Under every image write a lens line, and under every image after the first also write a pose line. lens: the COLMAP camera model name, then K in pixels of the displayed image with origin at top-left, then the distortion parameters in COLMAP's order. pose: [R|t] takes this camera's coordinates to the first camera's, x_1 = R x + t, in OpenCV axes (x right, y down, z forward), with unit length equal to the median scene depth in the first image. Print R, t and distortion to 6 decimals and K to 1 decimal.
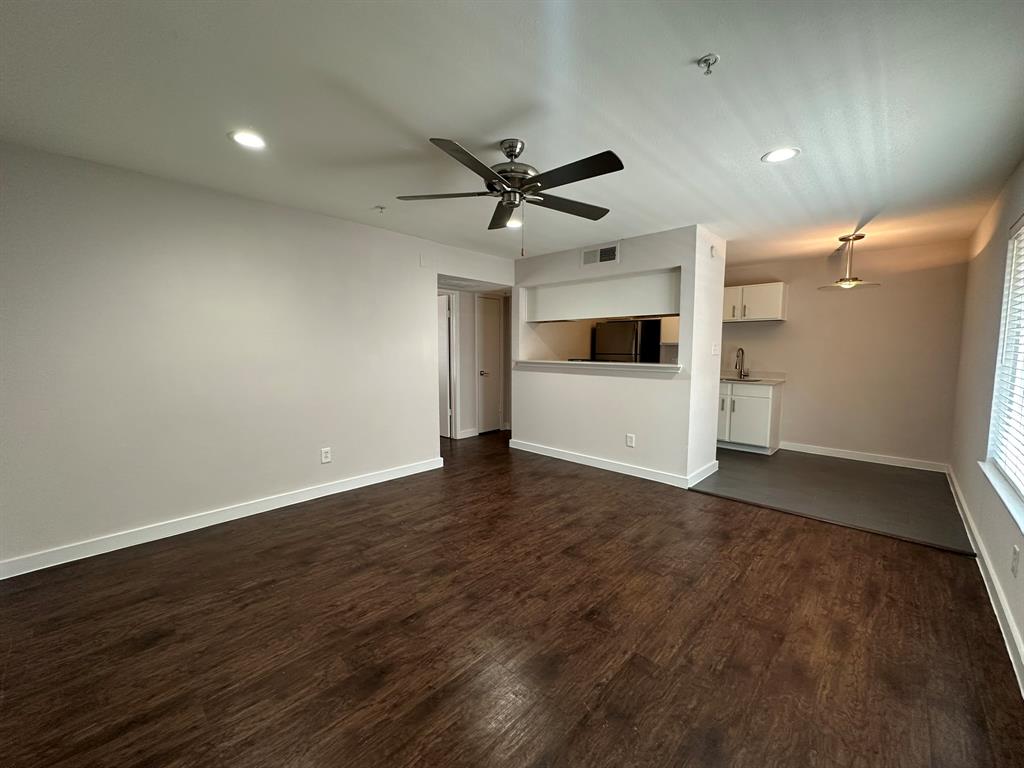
lens RADIAL K [[407.5, 0, 512.3], [0, 407.5, 381.6], [0, 0, 1]] dist [-0.003565, 0.000840]
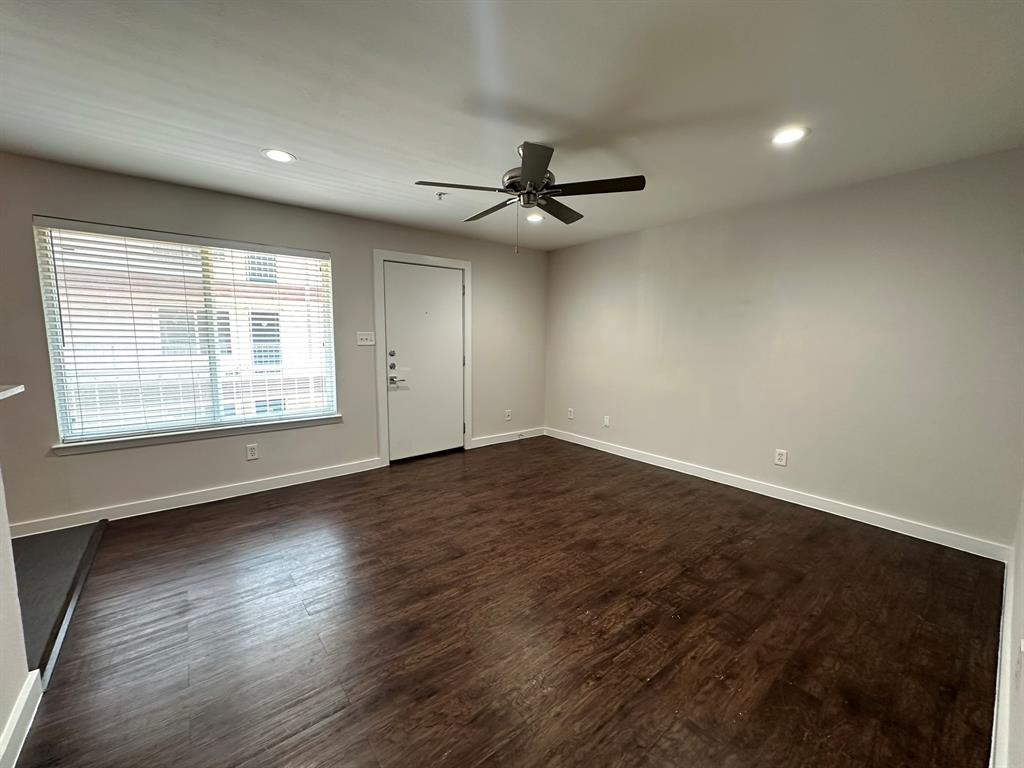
lens RADIAL K [[407.5, 0, 511.1], [0, 407.5, 381.8], [0, 0, 1]] dist [-0.003565, 0.000840]
pose [[-0.990806, -0.026757, 0.132620, -0.095182], [0.000061, 0.980159, 0.198210, -0.159838], [-0.135292, 0.196396, -0.971146, 1.804570]]
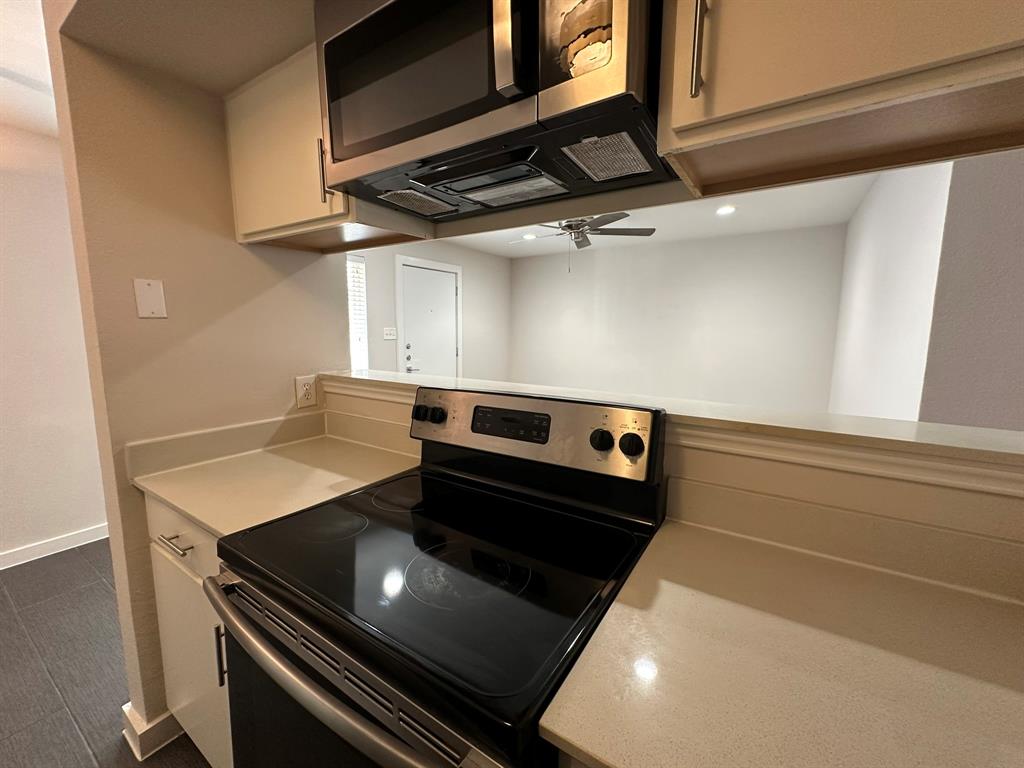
lens RADIAL K [[407.5, 0, 512.8], [0, 407.5, 383.3], [0, 0, 1]] dist [-0.003565, 0.000840]
pose [[-0.982293, 0.016758, -0.186603, 0.447407], [-0.024428, 0.976034, 0.216244, -0.194620], [0.185754, 0.216974, -0.958341, 2.144467]]
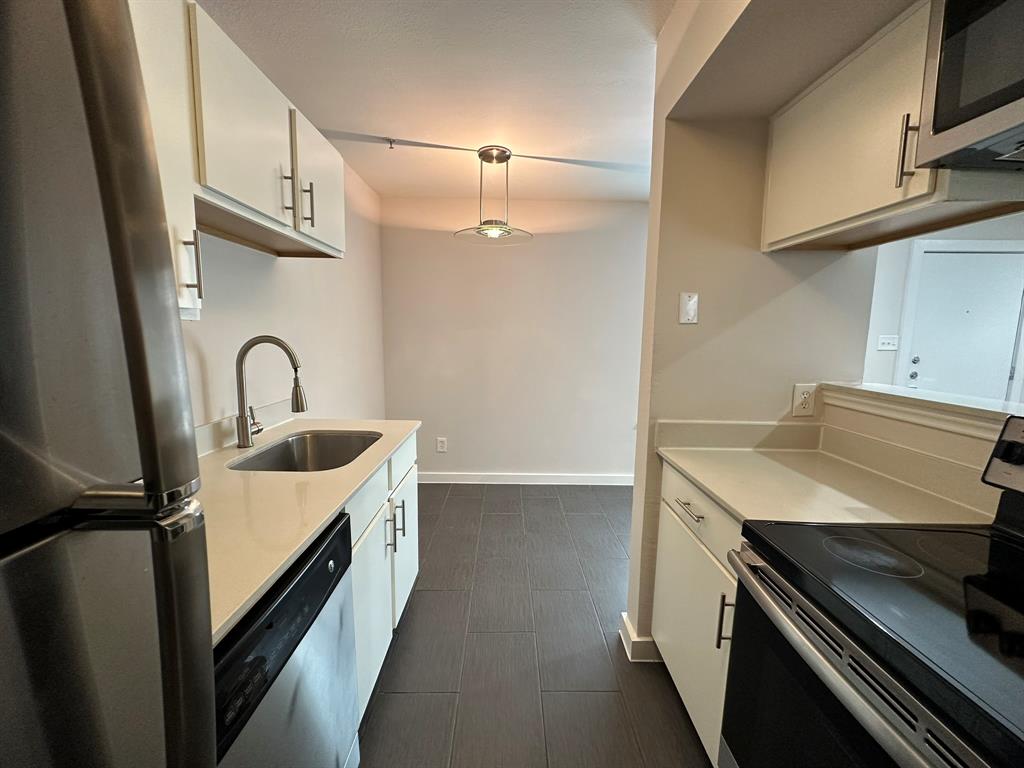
lens RADIAL K [[407.5, 0, 512.4], [0, 407.5, 383.1], [0, 0, 1]] dist [-0.003565, 0.000840]
pose [[-0.691837, -0.100199, 0.715068, 0.514306], [0.048289, 0.981687, 0.184279, -0.192815], [-0.720437, 0.162021, -0.674329, 2.186739]]
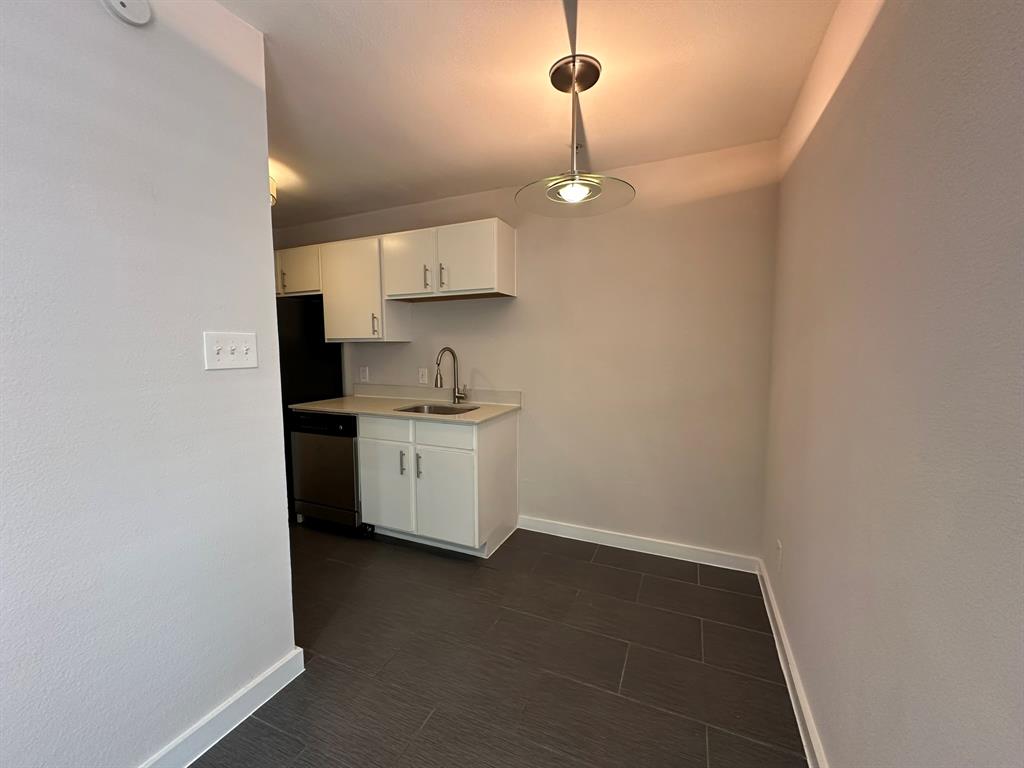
lens RADIAL K [[407.5, 0, 512.6], [0, 407.5, 393.2], [0, 0, 1]] dist [-0.003565, 0.000840]
pose [[0.936349, -0.040606, 0.348715, 0.929048], [0.032783, 0.999062, 0.028306, -0.072822], [-0.349537, -0.015072, 0.936801, 0.962579]]
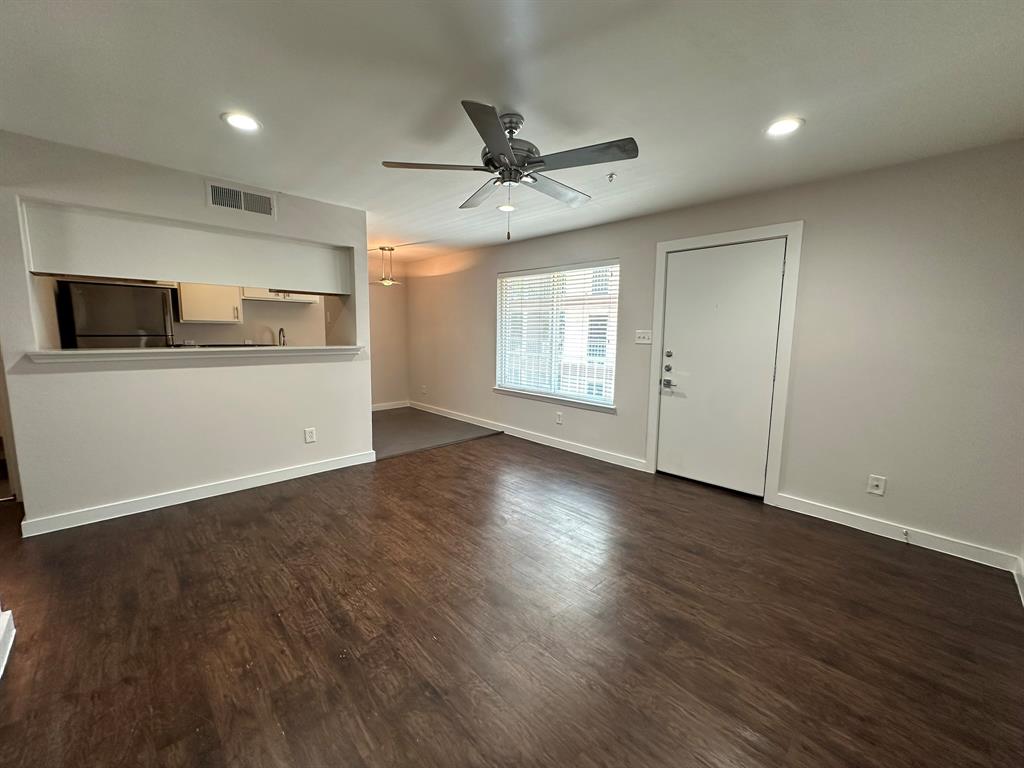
lens RADIAL K [[407.5, 0, 509.5], [0, 407.5, 380.8], [0, 0, 1]] dist [-0.003565, 0.000840]
pose [[0.038241, -0.122620, 0.991717, -0.858072], [0.068348, 0.990439, 0.119826, -0.072968], [-0.996928, 0.063200, 0.046256, 0.831888]]
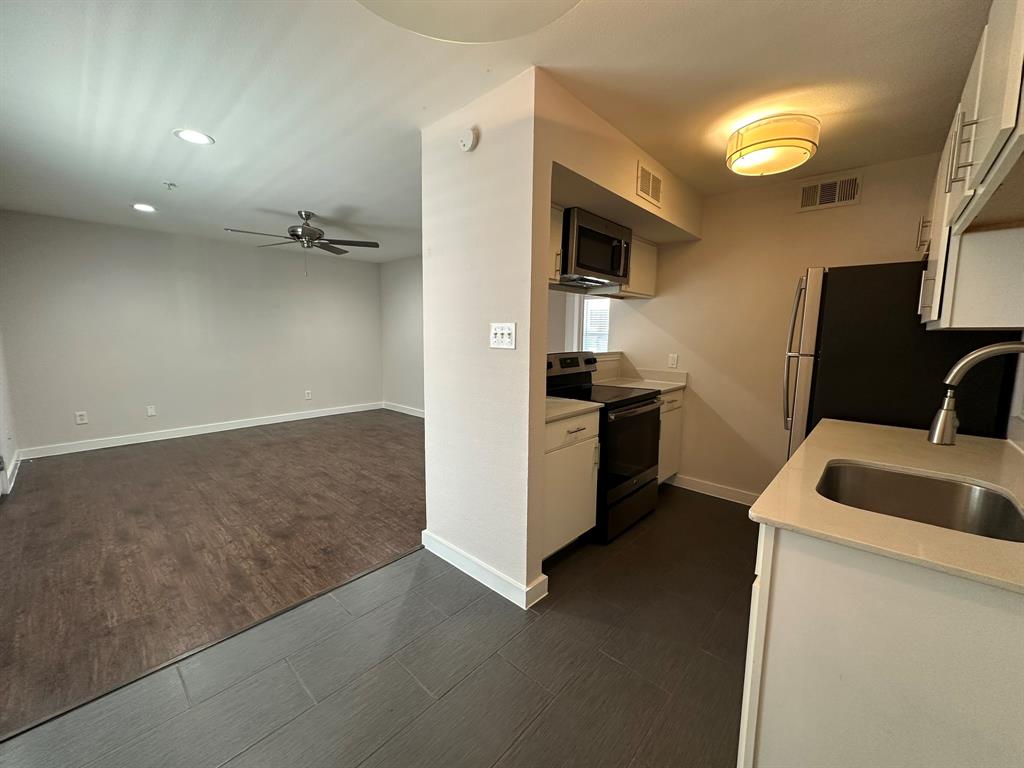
lens RADIAL K [[407.5, 0, 511.4], [0, 407.5, 381.6], [0, 0, 1]] dist [-0.003565, 0.000840]
pose [[0.019617, 0.117344, -0.992898, 1.515660], [-0.098996, 0.988437, 0.114860, -0.130338], [0.994894, 0.096040, 0.031007, 1.569466]]
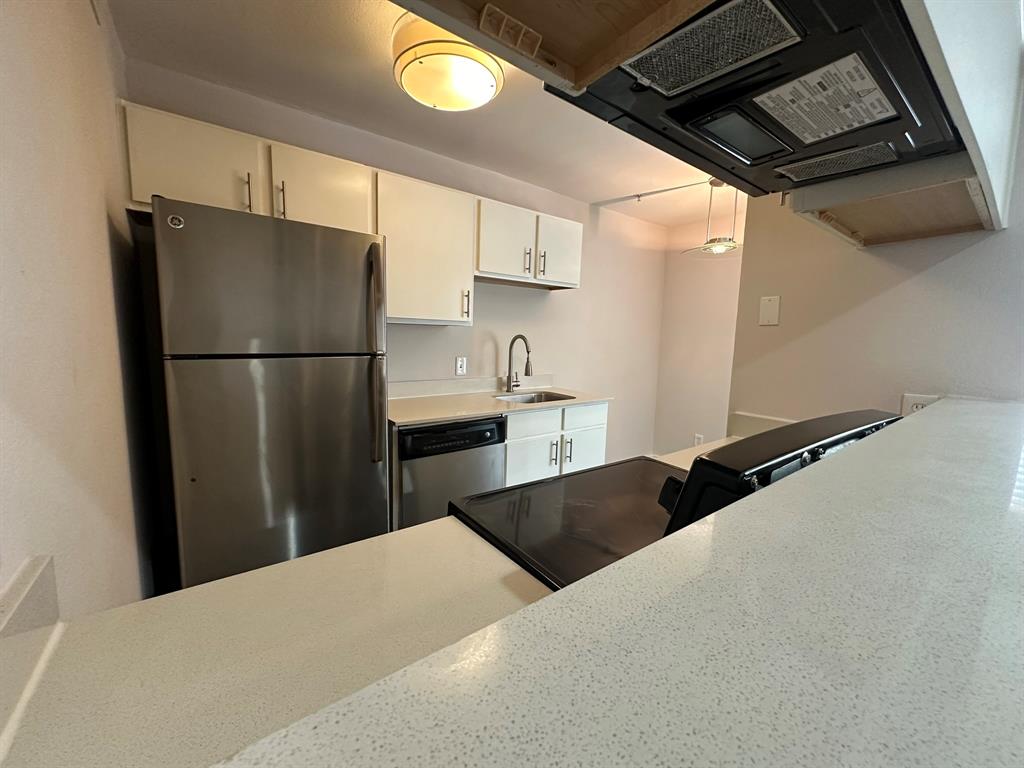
lens RADIAL K [[407.5, 0, 510.4], [0, 407.5, 379.6], [0, 0, 1]] dist [-0.003565, 0.000840]
pose [[0.159826, -0.104010, 0.981650, 0.086995], [0.057977, 0.993706, 0.095848, -0.157115], [-0.985441, 0.041594, 0.164851, 1.897404]]
